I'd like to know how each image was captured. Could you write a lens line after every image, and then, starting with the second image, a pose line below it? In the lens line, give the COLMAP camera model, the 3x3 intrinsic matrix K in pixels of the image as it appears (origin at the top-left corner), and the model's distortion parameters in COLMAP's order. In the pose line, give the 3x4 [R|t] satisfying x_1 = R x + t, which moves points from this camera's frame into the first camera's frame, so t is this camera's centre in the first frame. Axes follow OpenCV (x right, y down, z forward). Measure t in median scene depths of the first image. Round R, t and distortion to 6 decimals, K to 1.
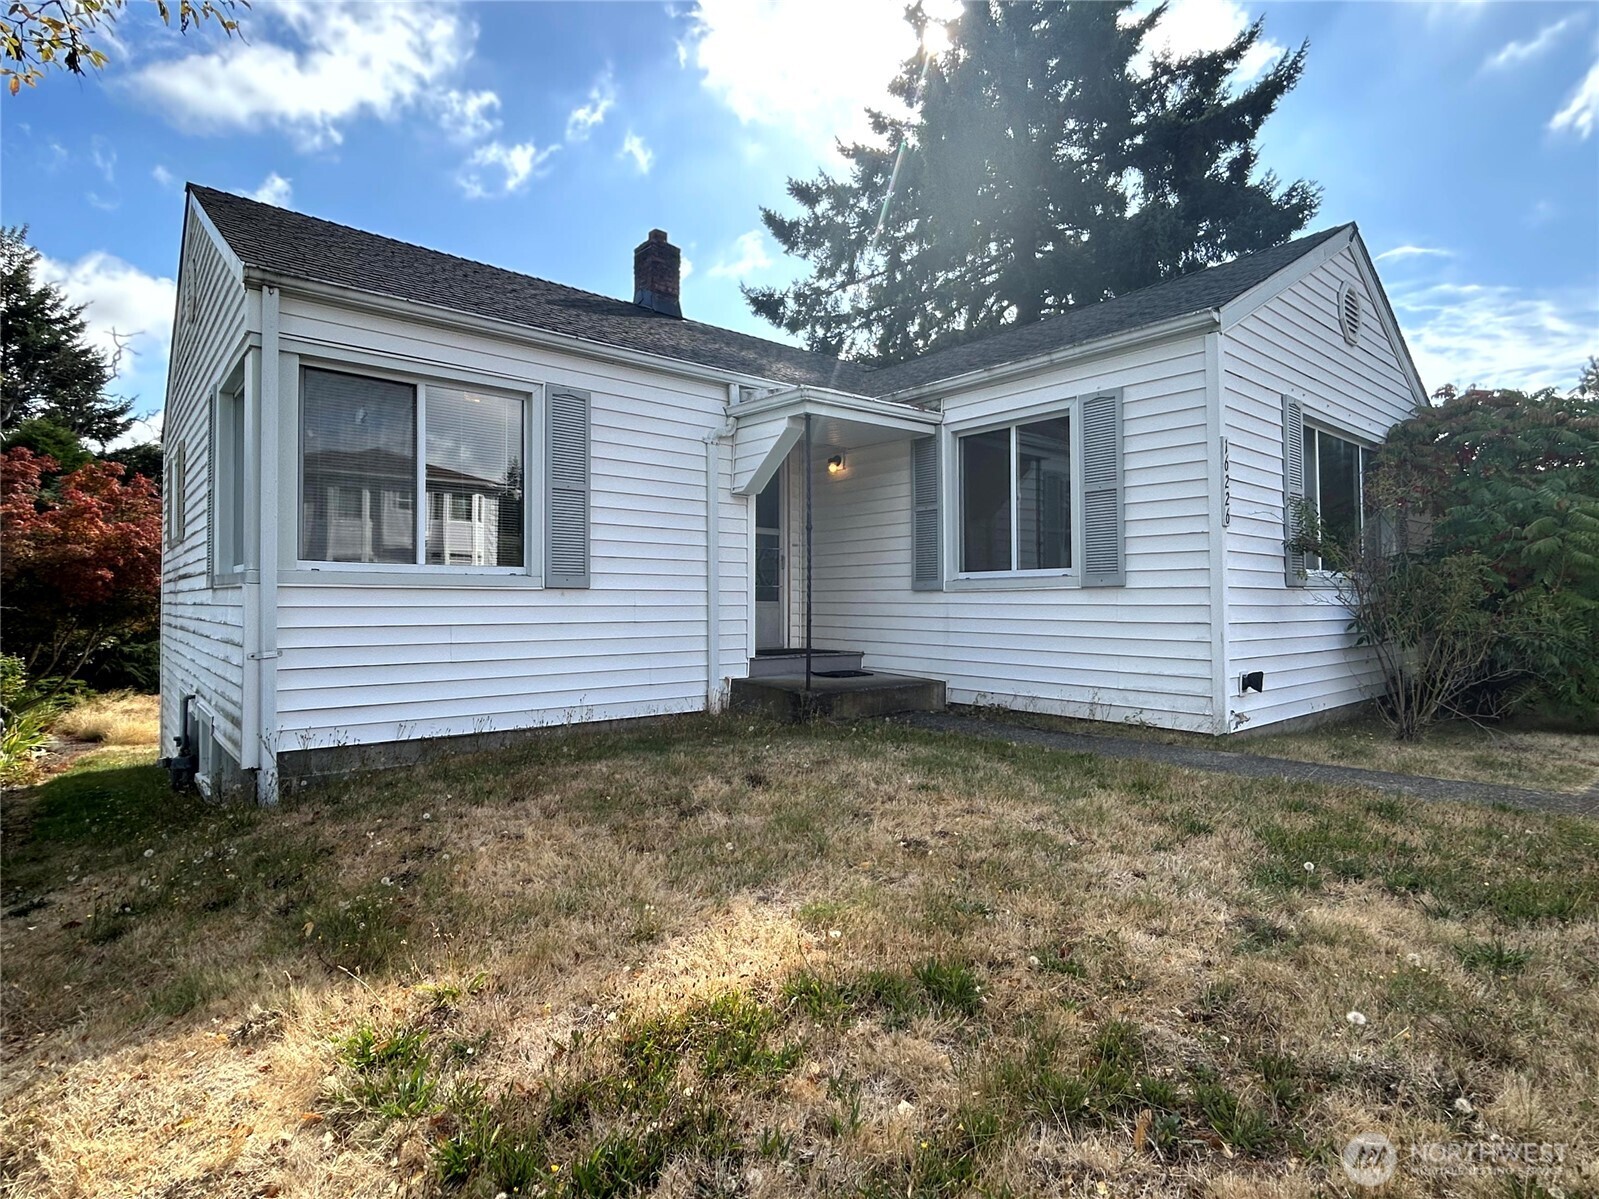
lens RADIAL K [[841.4, 0, 801.4], [0, 841.4, 598.9], [0, 0, 1]] dist [0.008016, -0.000086]
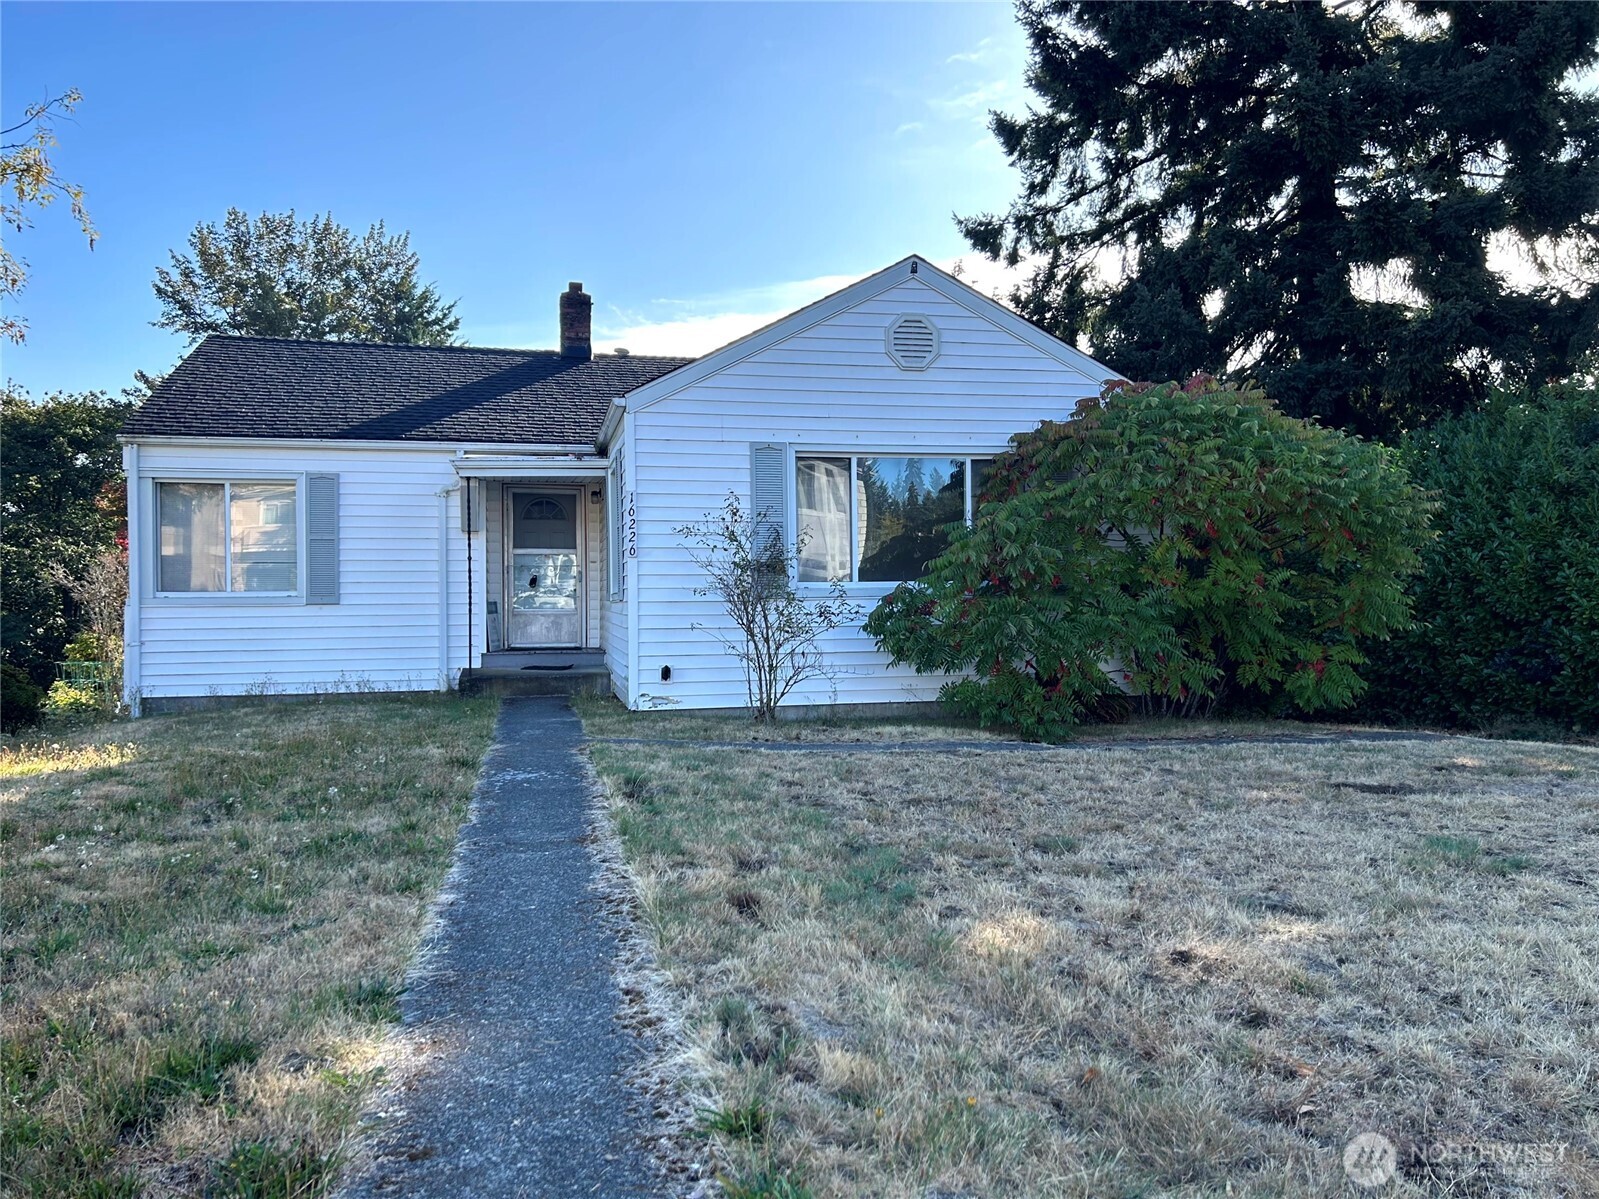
lens RADIAL K [[1191.3, 0, 807.5], [0, 1191.3, 594.5], [0, 0, 1]] dist [0.070459, -0.008544]
pose [[0.881714, -0.007832, -0.471719, 1.069514], [0.011989, 0.999911, 0.005808, -0.023008], [0.471632, -0.010777, 0.881730, -0.360502]]
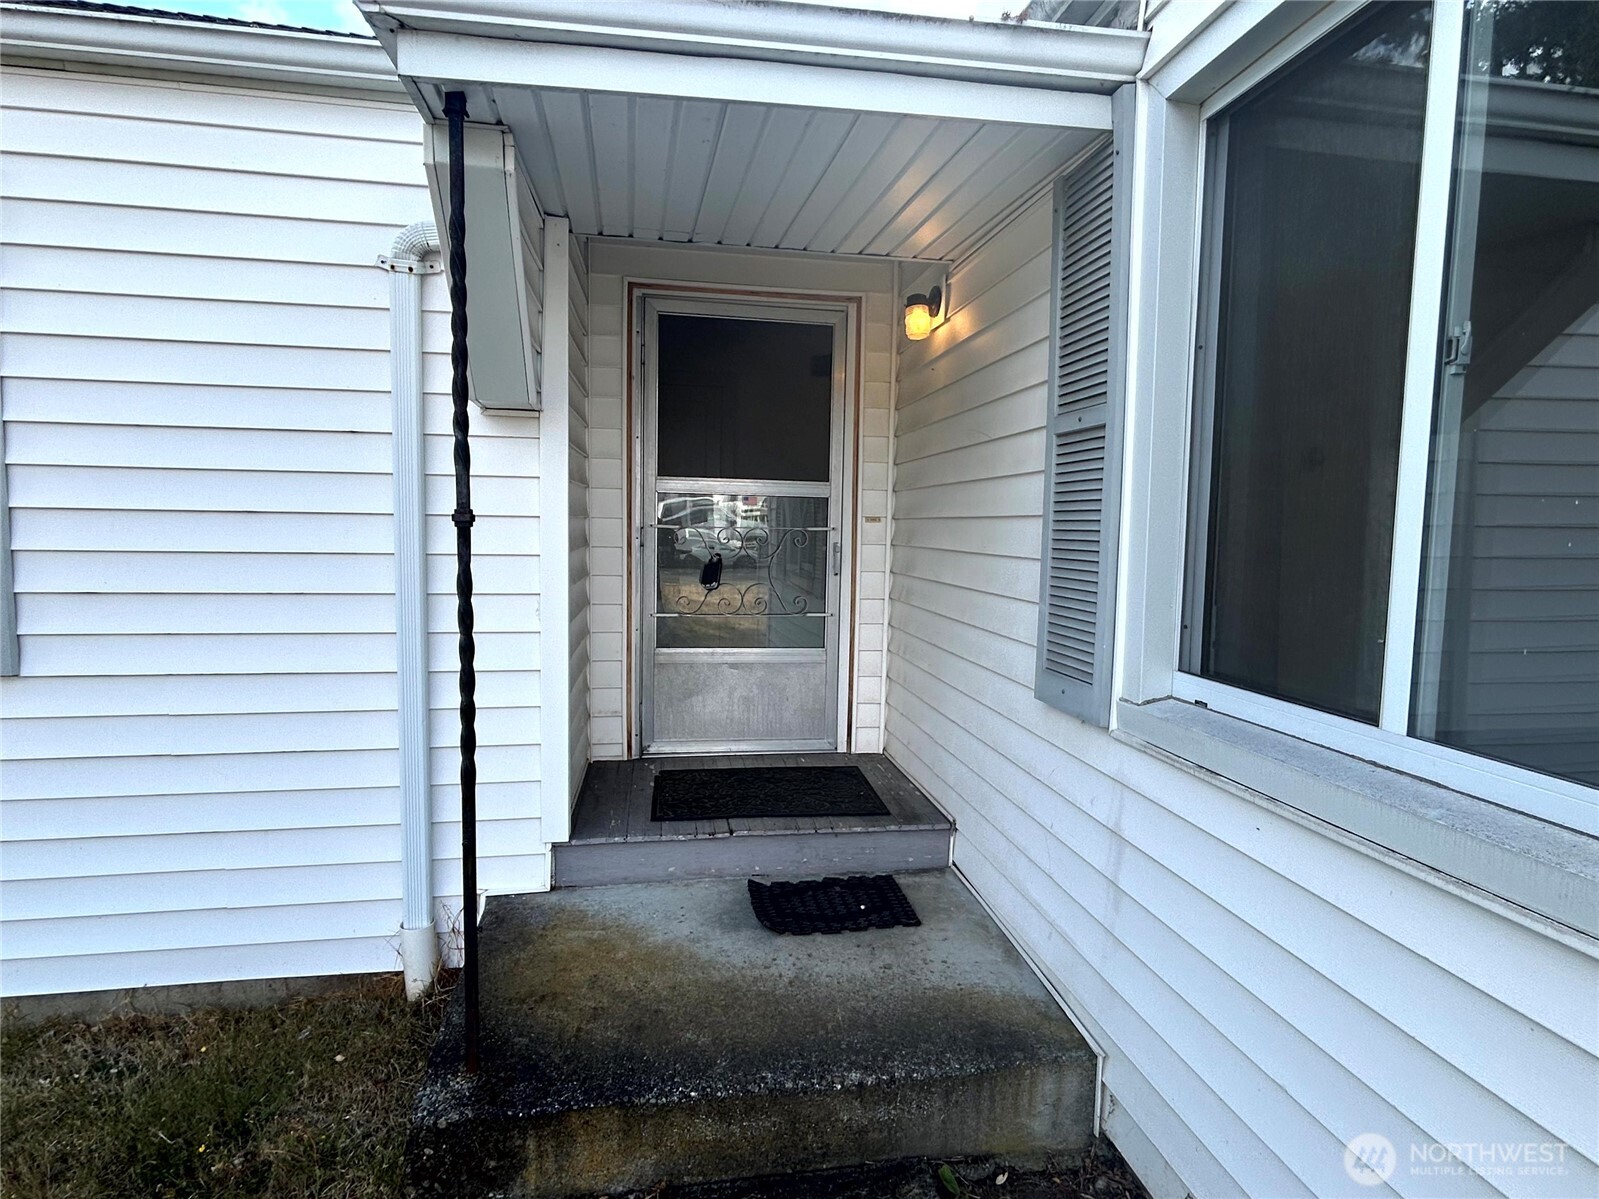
lens RADIAL K [[841.4, 0, 792.9], [0, 841.4, 602.7], [0, 0, 1]] dist [0.008016, -0.000086]
pose [[0.849278, 0.066257, -0.523771, 0.187060], [-0.012407, 0.994325, 0.105663, -0.066130], [0.527800, -0.083239, 0.845280, 0.611075]]
